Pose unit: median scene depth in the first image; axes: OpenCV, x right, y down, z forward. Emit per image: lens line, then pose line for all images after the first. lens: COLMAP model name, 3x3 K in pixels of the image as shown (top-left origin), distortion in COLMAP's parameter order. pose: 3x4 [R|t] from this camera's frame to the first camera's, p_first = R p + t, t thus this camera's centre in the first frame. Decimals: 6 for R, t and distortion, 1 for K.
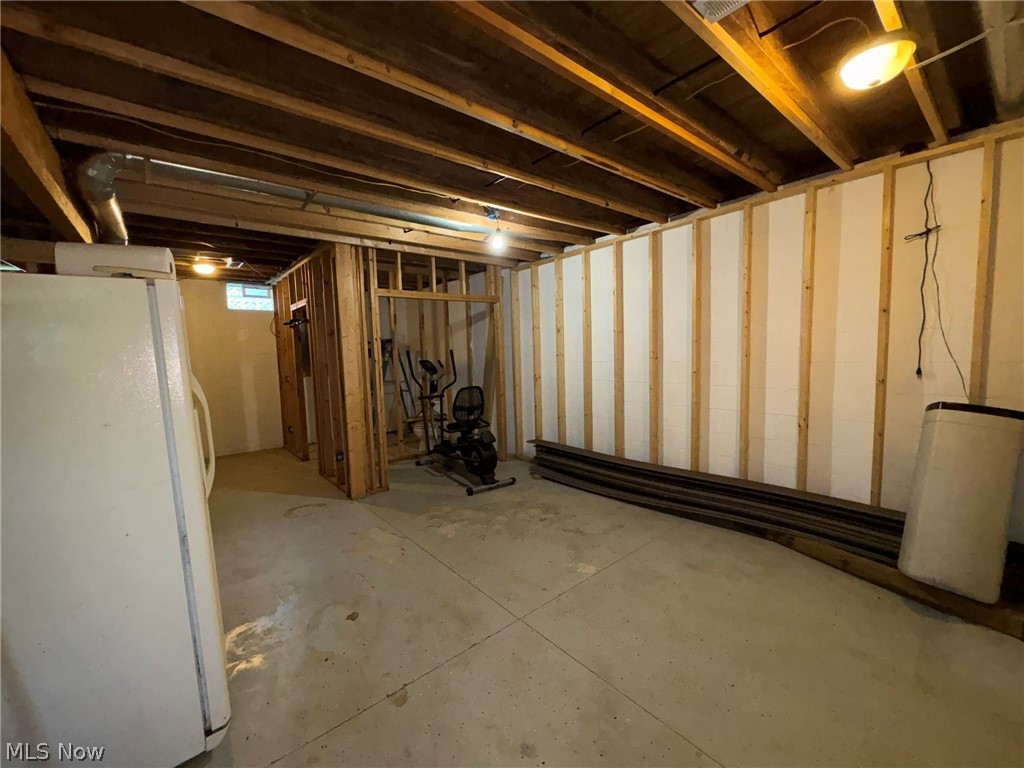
lens RADIAL K [[407.4, 0, 512.0], [0, 407.4, 384.0], [0, 0, 1]] dist [0.001665, 0.000206]
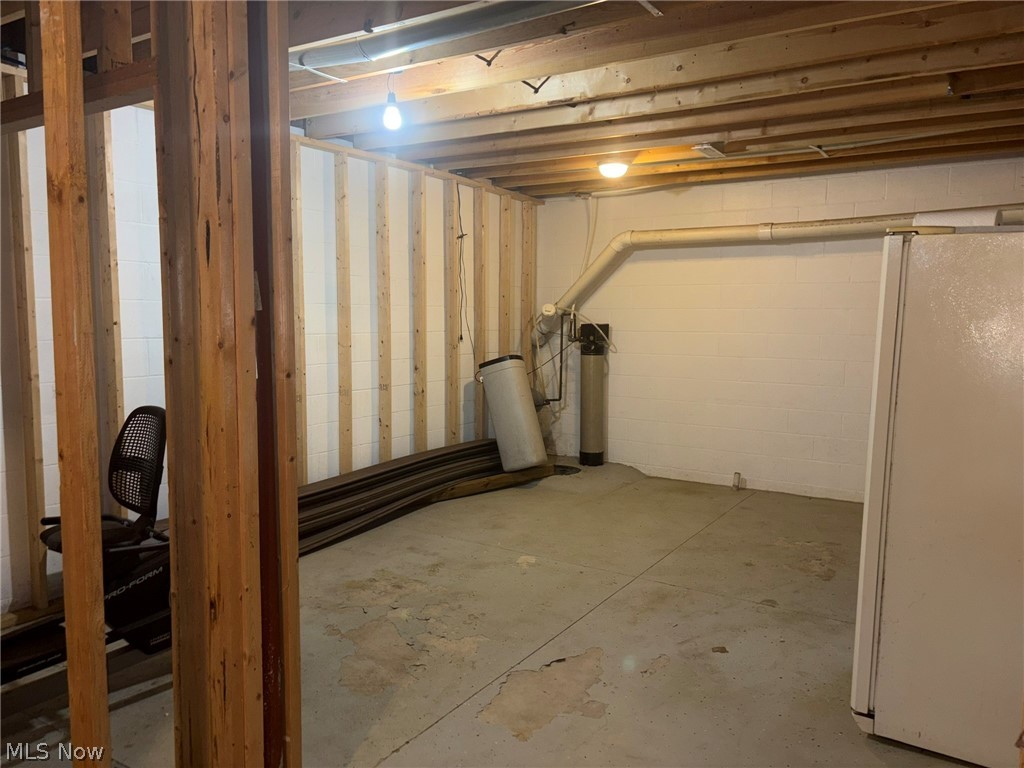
lens RADIAL K [[789.5, 0, 512.0], [0, 789.5, 384.0], [0, 0, 1]] dist [0.045659, -0.003243]
pose [[-0.311192, -0.060085, 0.948446, -1.187590], [0.079257, 0.992882, 0.088905, -0.071009], [-0.947036, 0.102838, -0.304215, 1.264371]]
